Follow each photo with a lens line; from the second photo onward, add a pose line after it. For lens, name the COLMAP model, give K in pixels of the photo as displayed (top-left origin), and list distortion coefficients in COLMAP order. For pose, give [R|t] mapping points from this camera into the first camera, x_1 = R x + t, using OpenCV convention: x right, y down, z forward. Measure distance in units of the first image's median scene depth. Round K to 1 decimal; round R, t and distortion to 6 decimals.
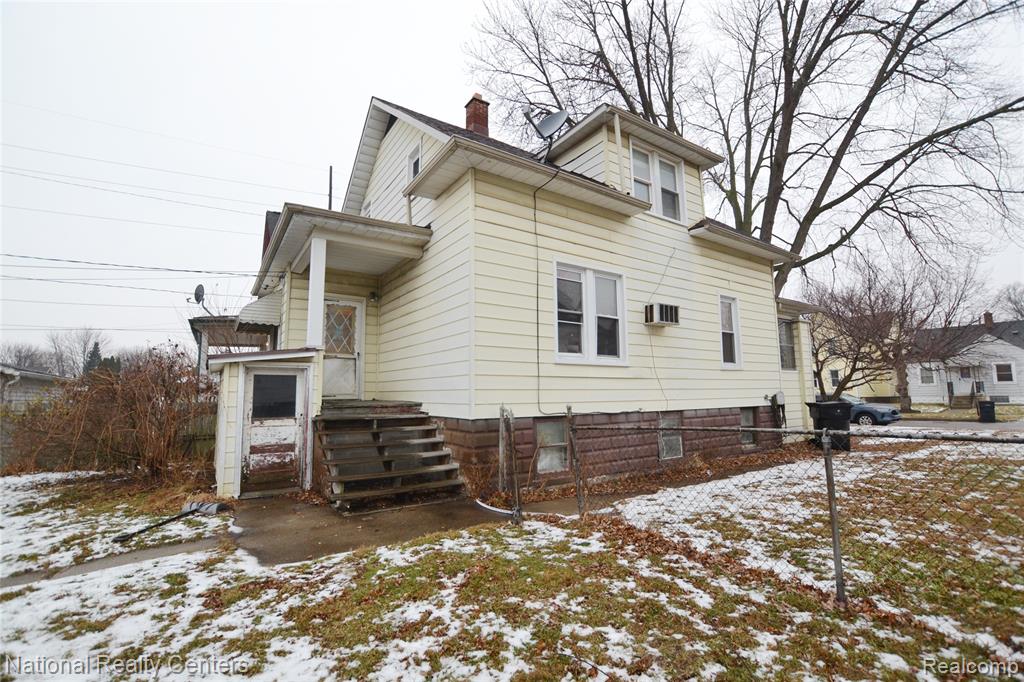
lens RADIAL K [[457.7, 0, 514.4], [0, 457.7, 342.7], [0, 0, 1]] dist [-0.026035, 0.002065]
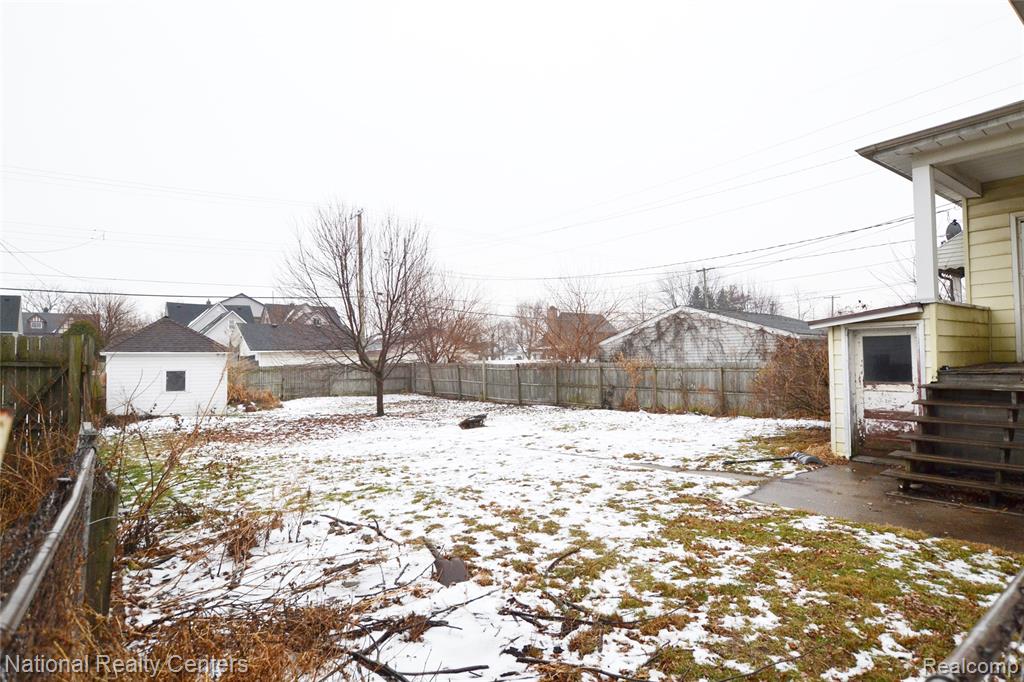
lens RADIAL K [[583.6, 0, 515.5], [0, 583.6, 340.2], [0, 0, 1]] dist [-0.008616, 0.002907]
pose [[0.037700, -0.022999, -0.999024, 0.970768], [0.130569, 0.991278, -0.017893, 0.005034], [0.990722, -0.129767, 0.040374, 0.334761]]
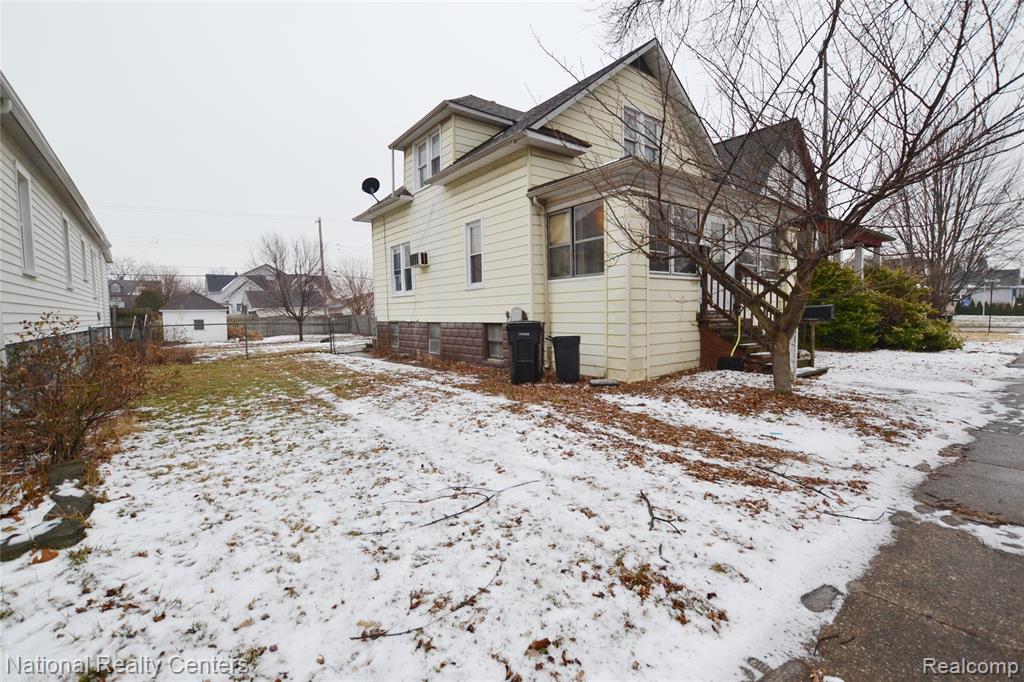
lens RADIAL K [[457.7, 0, 510.9], [0, 457.7, 342.3], [0, 0, 1]] dist [-0.026035, 0.002065]
pose [[0.071031, 0.075145, -0.994640, 5.688719], [0.132631, 0.987593, 0.084084, 0.375475], [0.988617, -0.137892, 0.060184, 3.561167]]
